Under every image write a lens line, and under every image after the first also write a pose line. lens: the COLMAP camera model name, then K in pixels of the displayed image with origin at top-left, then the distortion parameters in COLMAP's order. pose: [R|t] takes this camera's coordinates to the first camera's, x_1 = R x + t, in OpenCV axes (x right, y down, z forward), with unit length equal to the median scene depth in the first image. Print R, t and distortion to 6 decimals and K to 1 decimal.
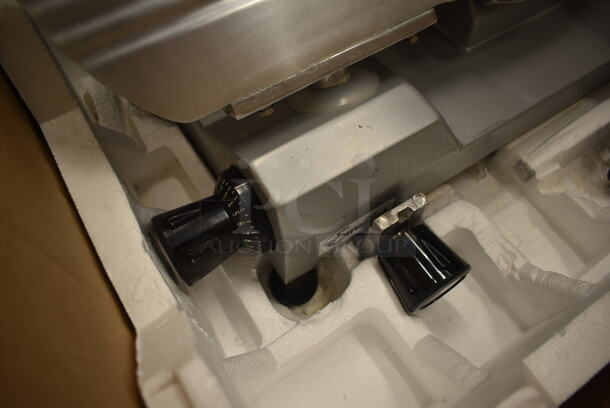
lens RADIAL K [[468.1, 0, 305.0], [0, 468.1, 204.0], [0, 0, 1]] dist [-0.003910, -0.002428]
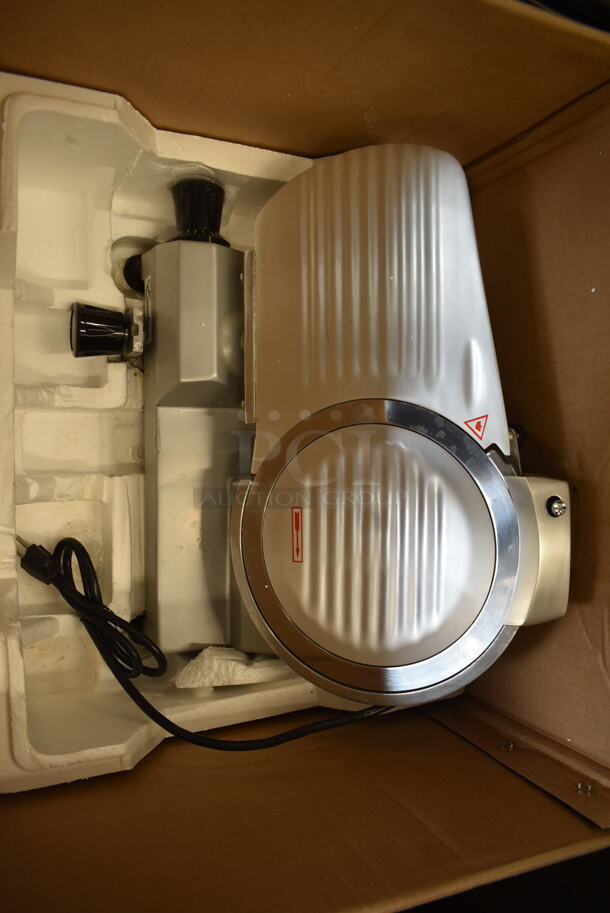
lens RADIAL K [[700.7, 0, 305.0], [0, 700.7, 456.5], [0, 0, 1]] dist [-0.003910, -0.002428]
pose [[-0.486631, 0.835461, -0.255334, 0.743988], [-0.873500, -0.469919, 0.127179, -0.786719], [-0.013733, 0.284923, 0.958452, -0.818733]]
